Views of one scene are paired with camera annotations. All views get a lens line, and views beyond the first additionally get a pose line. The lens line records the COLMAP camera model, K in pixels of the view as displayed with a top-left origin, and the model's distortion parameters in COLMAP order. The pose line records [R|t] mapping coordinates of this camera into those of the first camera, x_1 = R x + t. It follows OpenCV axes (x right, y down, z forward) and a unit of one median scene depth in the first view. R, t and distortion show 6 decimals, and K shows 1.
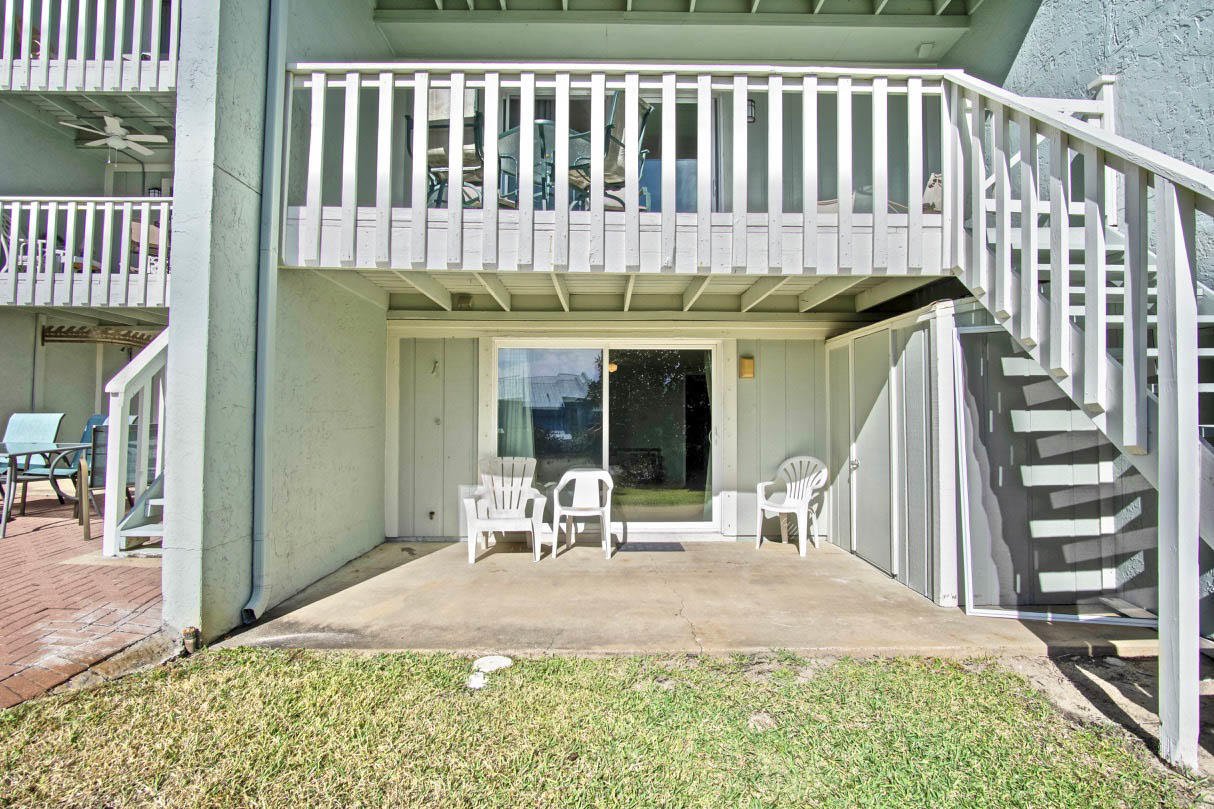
lens RADIAL K [[667.7, 0, 609.7], [0, 667.7, 389.2], [0, 0, 1]] dist [-0.010683, -0.002292]
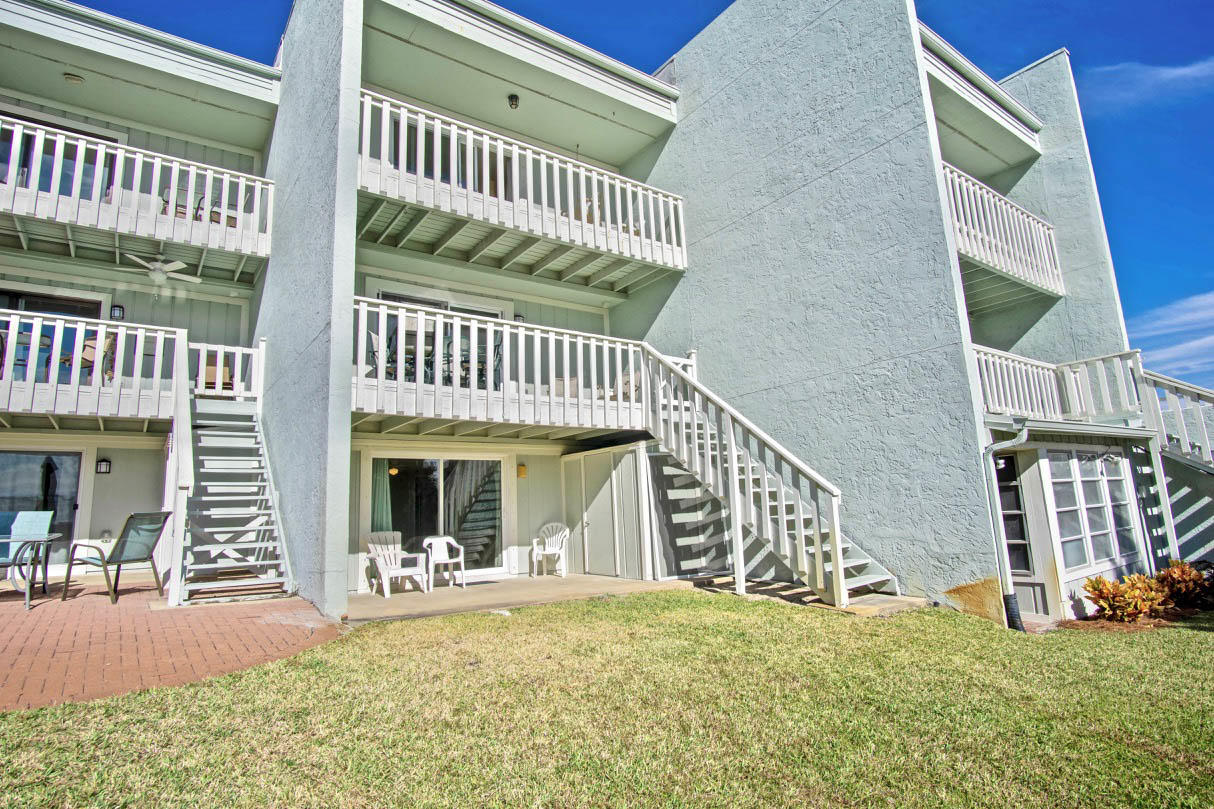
lens RADIAL K [[651.6, 0, 593.3], [0, 651.6, 389.6], [0, 0, 1]] dist [-0.002271, -0.001698]
pose [[0.824239, 0.071987, 0.561647, -0.877592], [0.019405, 0.987712, -0.155074, 0.033575], [-0.565909, 0.138717, 0.812714, -0.714348]]
